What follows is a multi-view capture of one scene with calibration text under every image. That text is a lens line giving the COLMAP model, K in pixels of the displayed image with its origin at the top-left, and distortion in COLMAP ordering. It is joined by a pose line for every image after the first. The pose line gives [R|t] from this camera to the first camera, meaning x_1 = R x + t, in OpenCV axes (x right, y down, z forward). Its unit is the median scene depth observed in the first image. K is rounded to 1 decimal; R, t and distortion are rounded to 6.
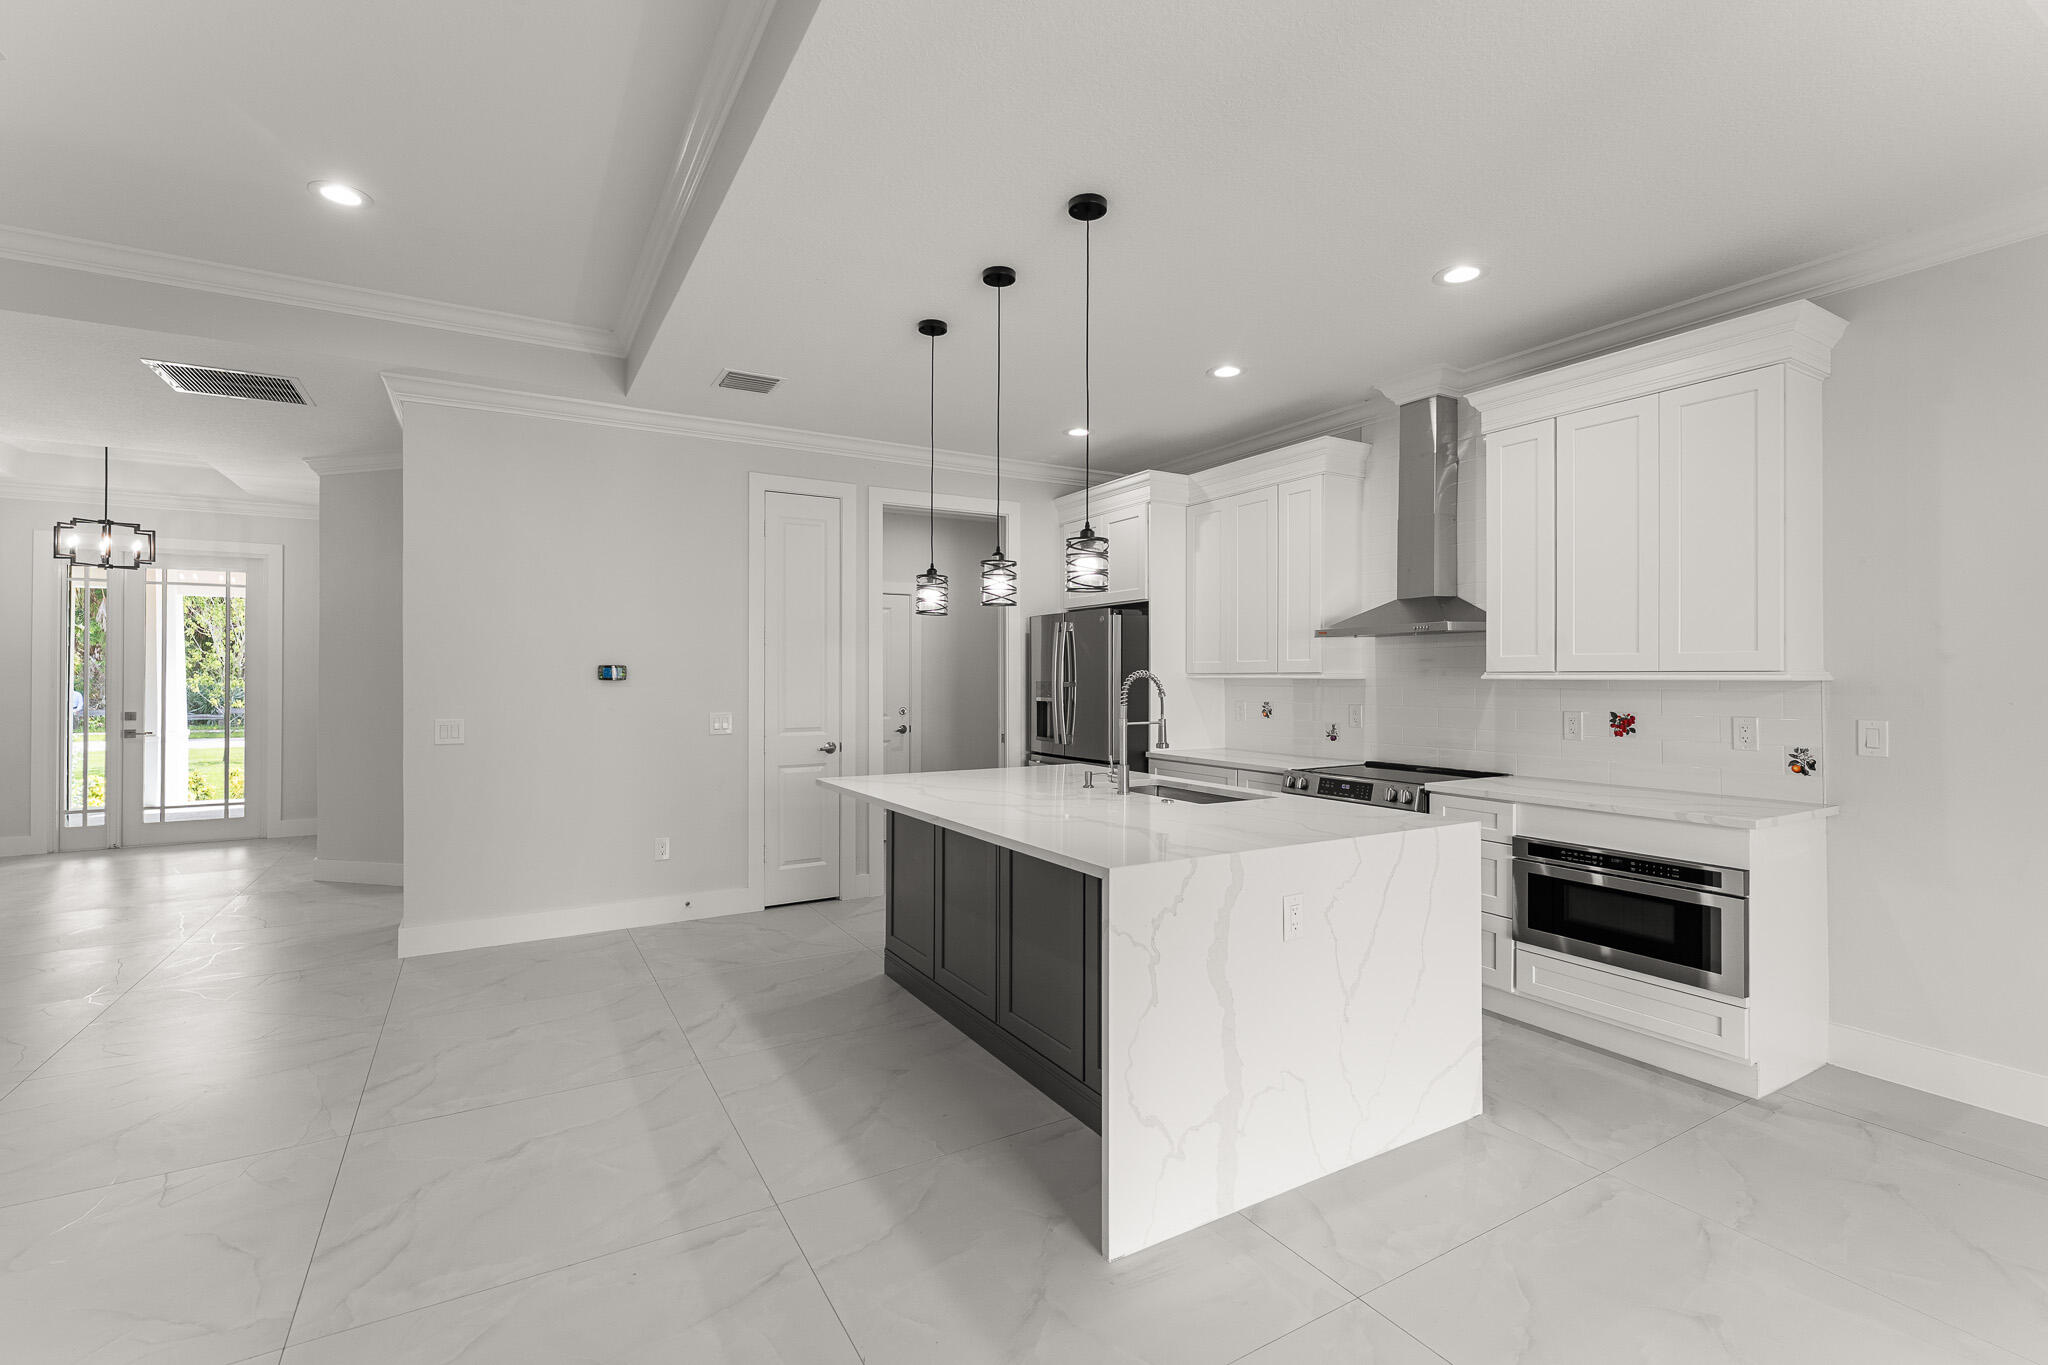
lens RADIAL K [[905.3, 0, 1021.9], [0, 905.3, 671.5], [0, 0, 1]] dist [0.002374, 0.000546]
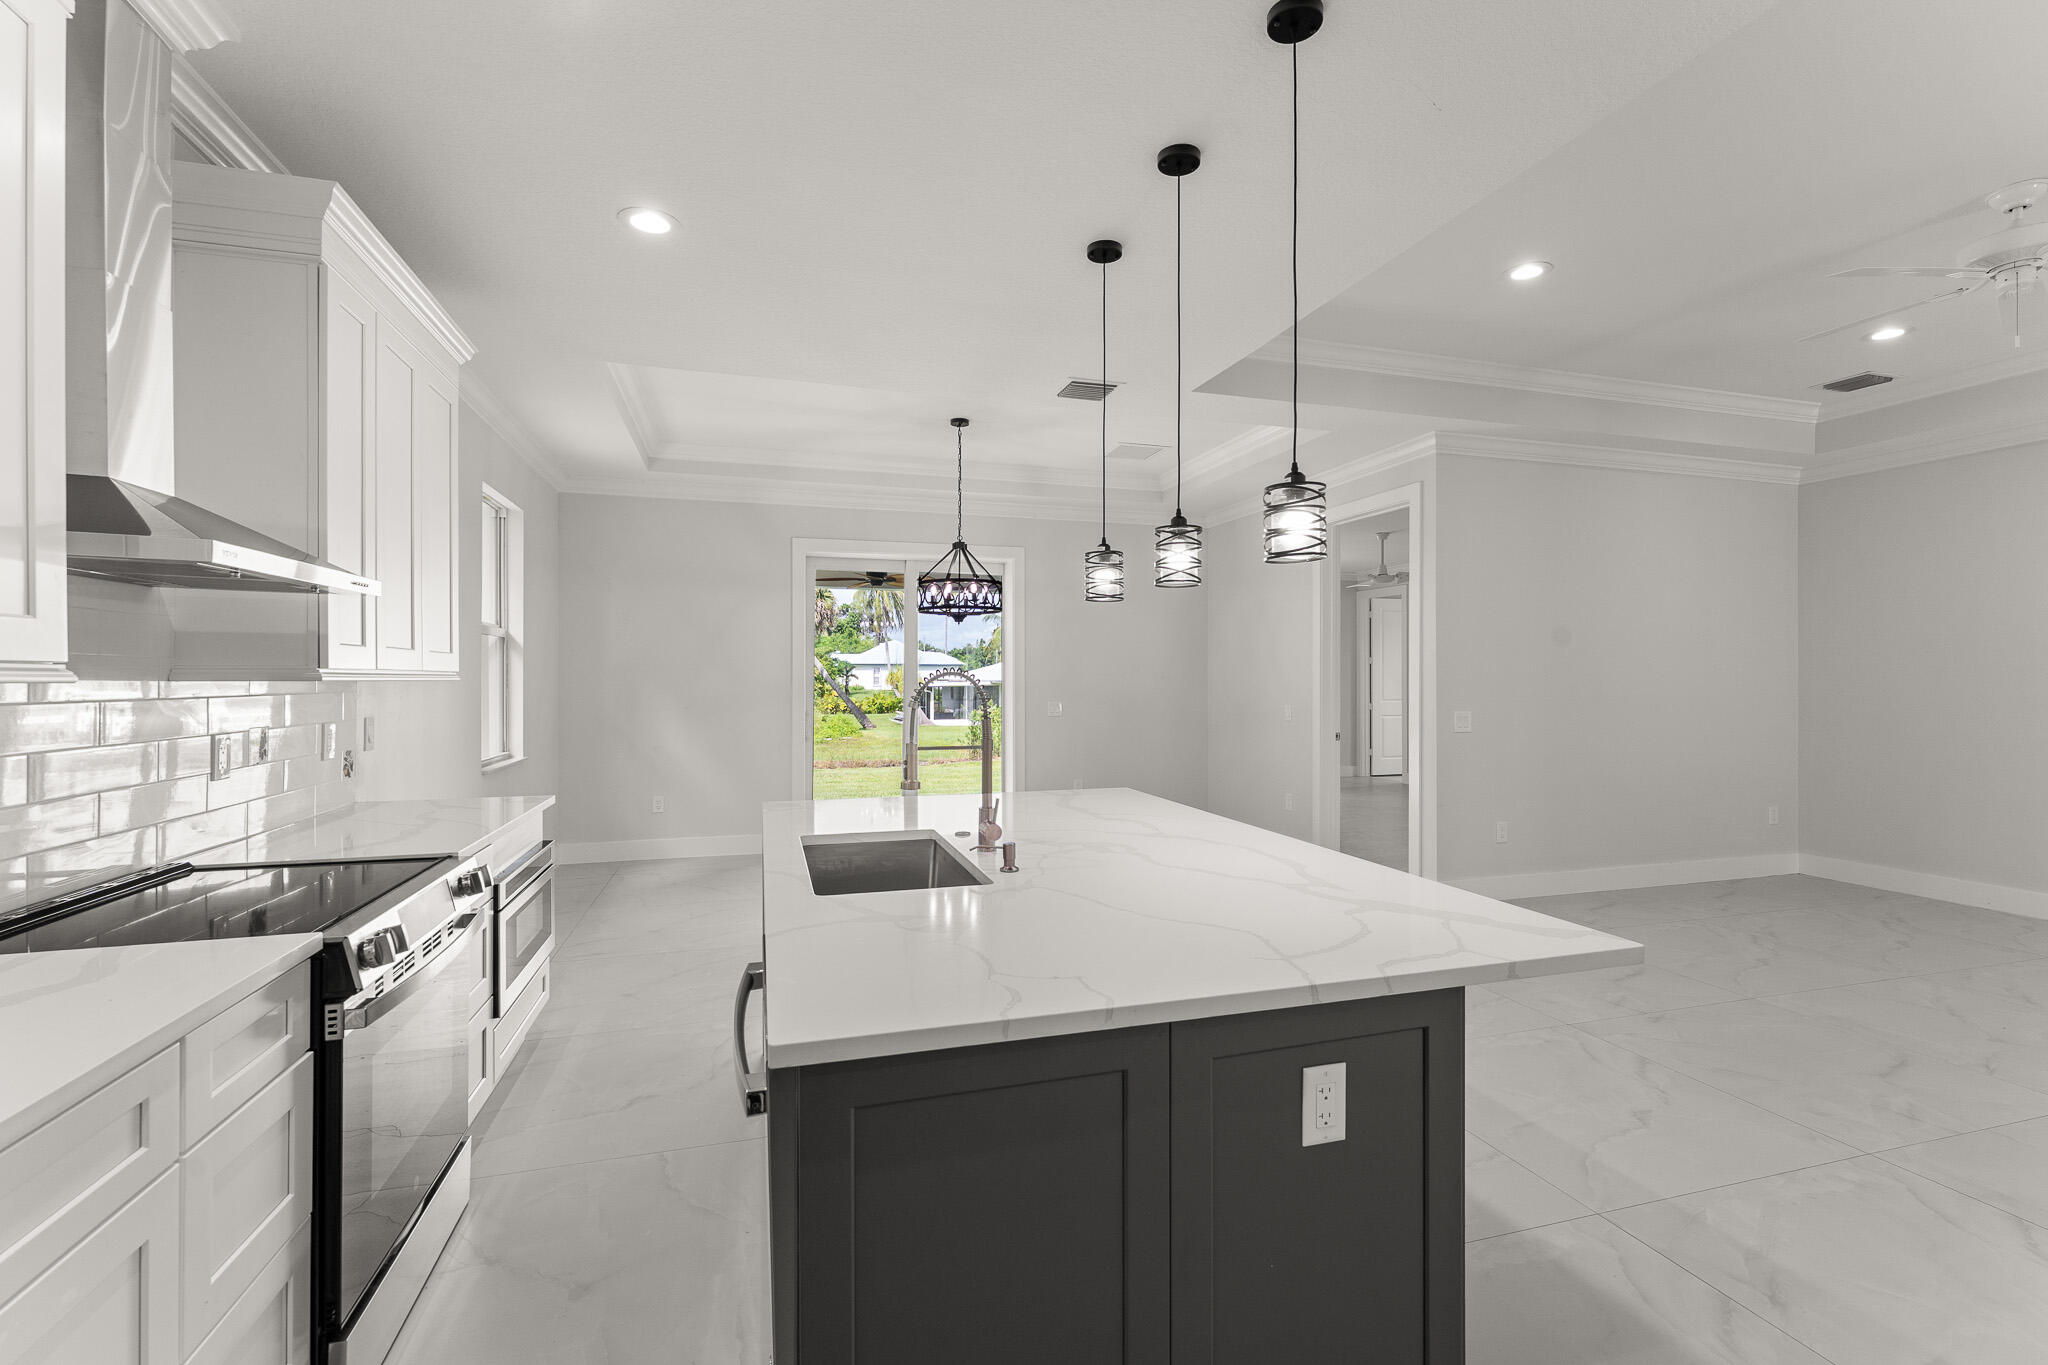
lens RADIAL K [[893.9, 0, 1024.0], [0, 893.9, 682.5], [0, 0, 1]] dist [0.000935, 0.000245]
pose [[-0.971022, 0.000179, 0.238990, -0.043391], [0.000243, 1.000000, 0.000238, 0.004391], [-0.238989, 0.000289, -0.971022, 0.920643]]
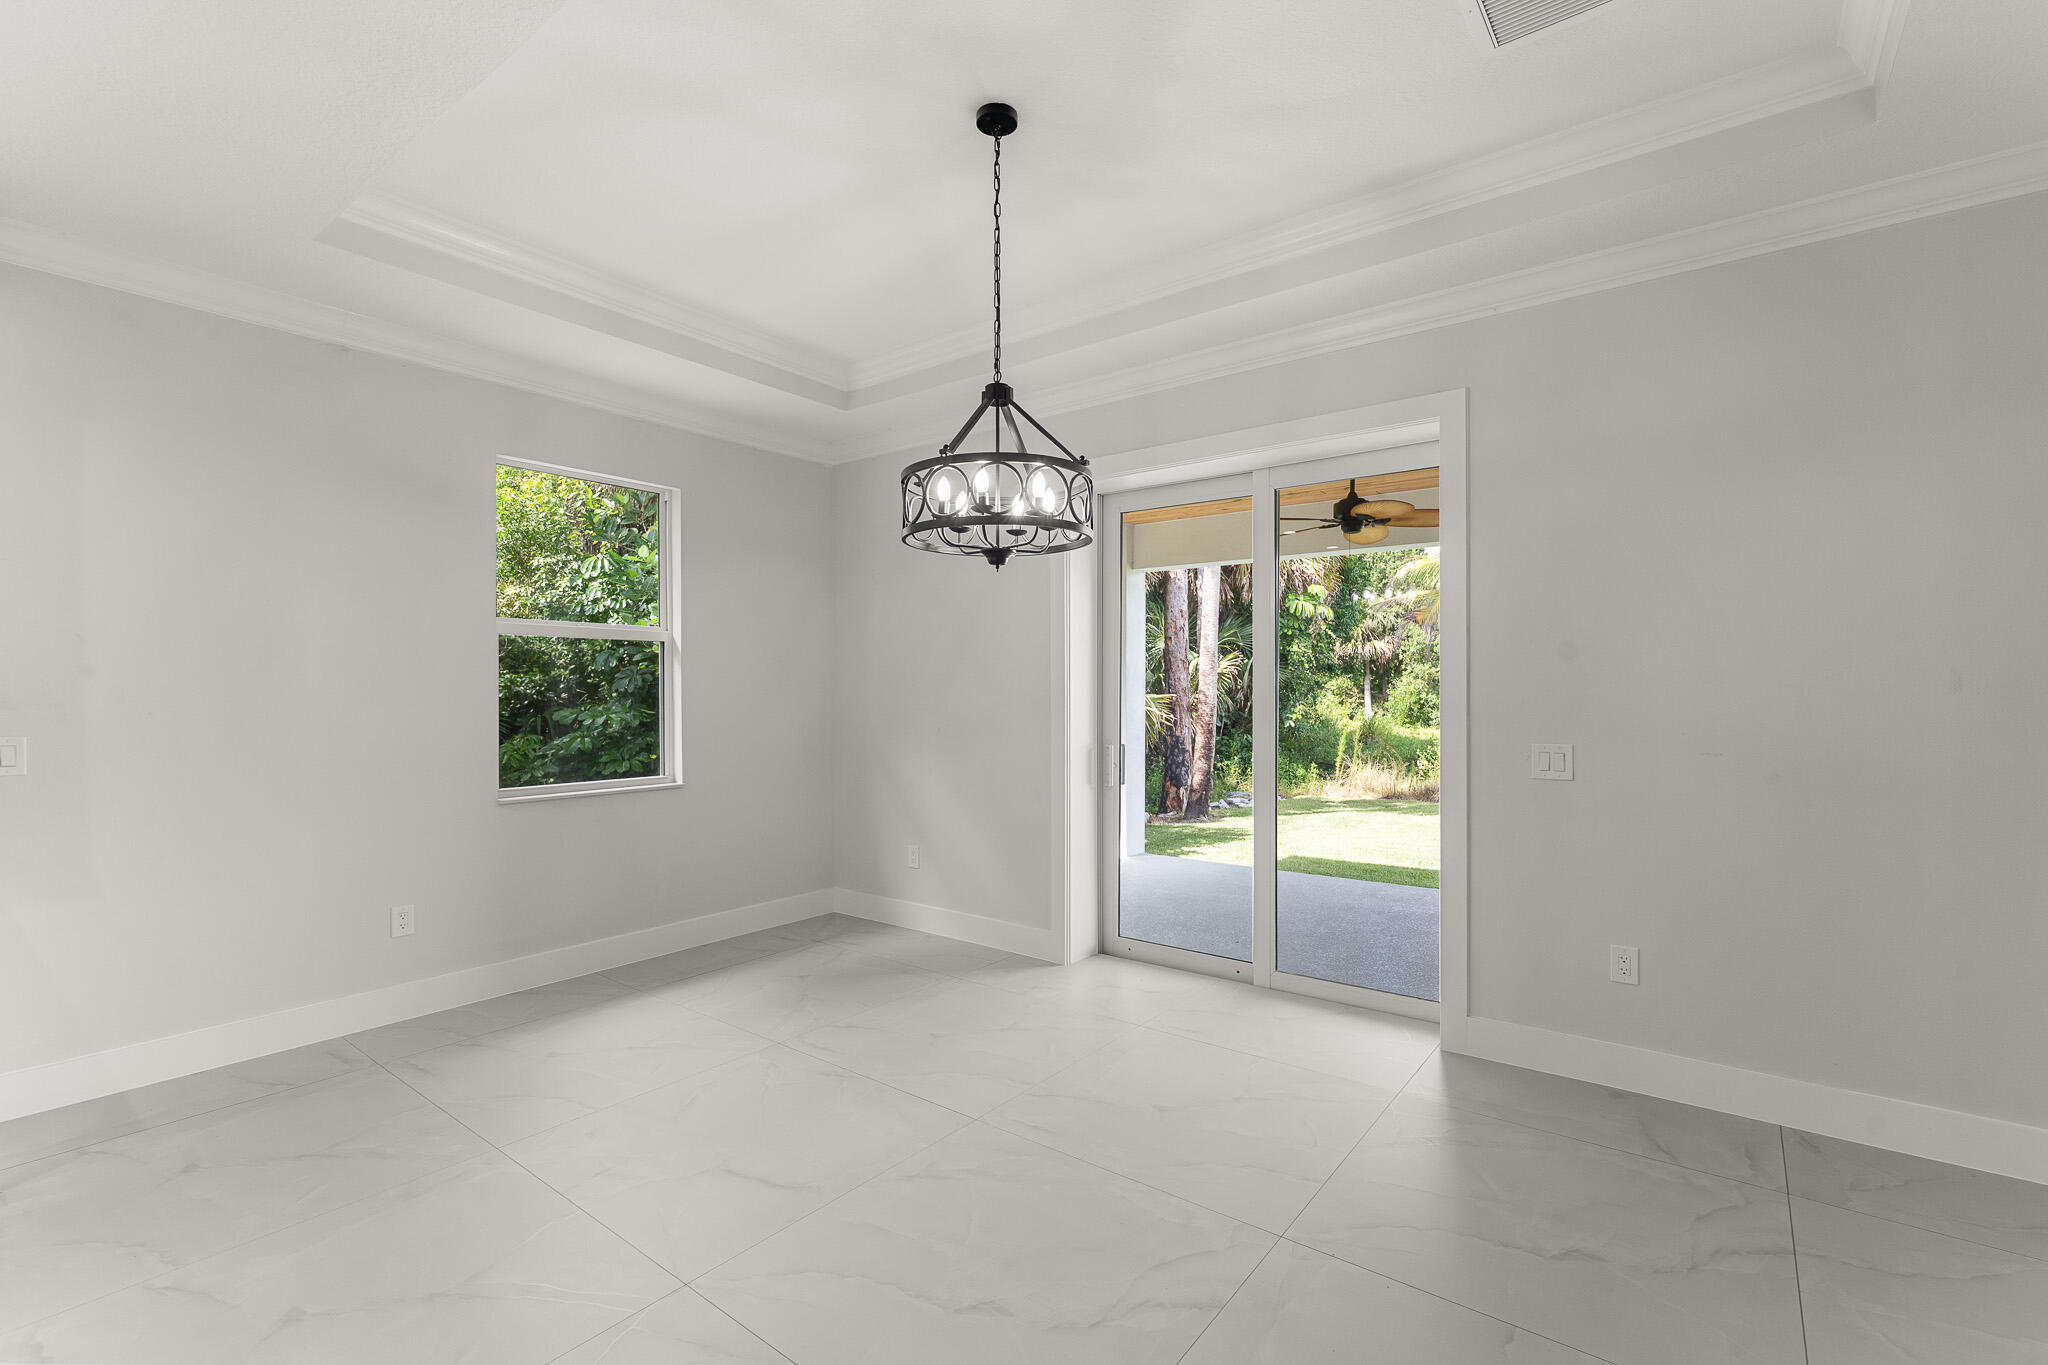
lens RADIAL K [[905.3, 0, 1021.9], [0, 905.3, 671.5], [0, 0, 1]] dist [0.002374, 0.000546]
pose [[-0.363590, 0.017801, 0.931389, -0.149955], [-0.002673, 0.999793, -0.020151, 0.001189], [-0.931555, -0.009817, -0.363467, 0.184705]]
